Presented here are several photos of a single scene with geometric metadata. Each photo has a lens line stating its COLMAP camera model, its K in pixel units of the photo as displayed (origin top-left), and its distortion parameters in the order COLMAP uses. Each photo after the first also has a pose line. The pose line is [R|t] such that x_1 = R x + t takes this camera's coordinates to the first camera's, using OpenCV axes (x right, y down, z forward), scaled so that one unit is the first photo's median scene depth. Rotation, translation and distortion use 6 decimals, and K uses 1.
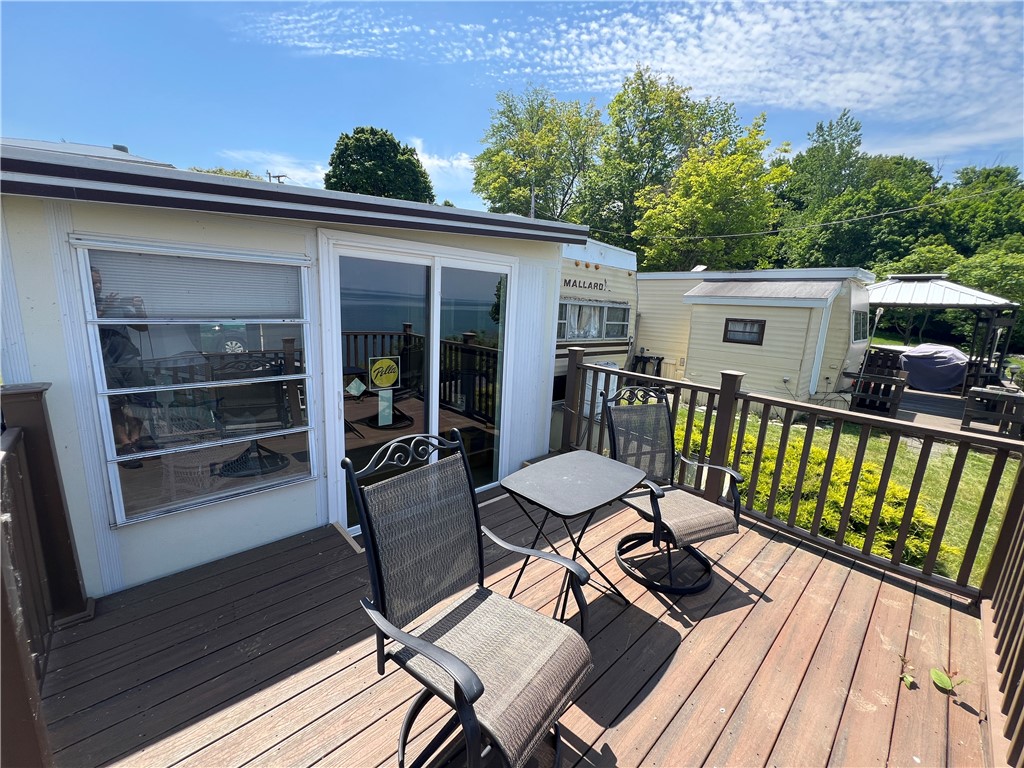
lens RADIAL K [[410.4, 0, 512.0], [0, 410.4, 384.0], [0, 0, 1]] dist [0.019265, 0.000065]
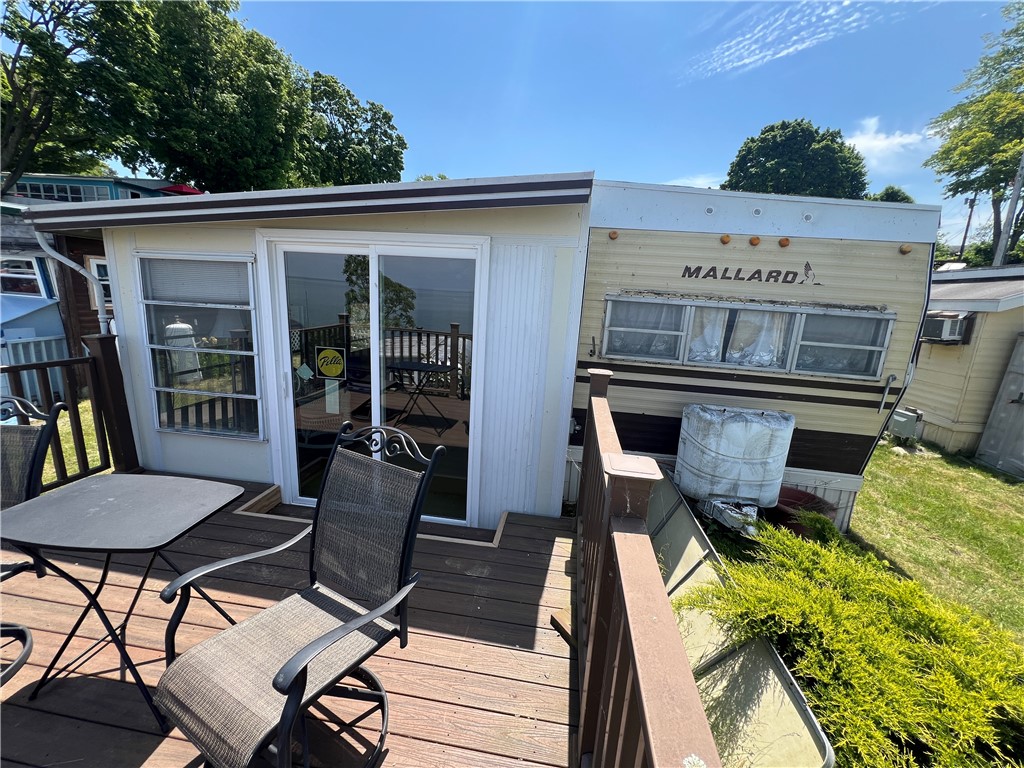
lens RADIAL K [[409.8, 0, 512.0], [0, 409.8, 384.0], [0, 0, 1]] dist [-0.004187, -0.000556]
pose [[0.639765, 0.152924, -0.753203, 0.407140], [-0.172869, 0.983526, 0.052853, -0.057640], [0.748877, 0.096391, 0.655661, 0.362795]]
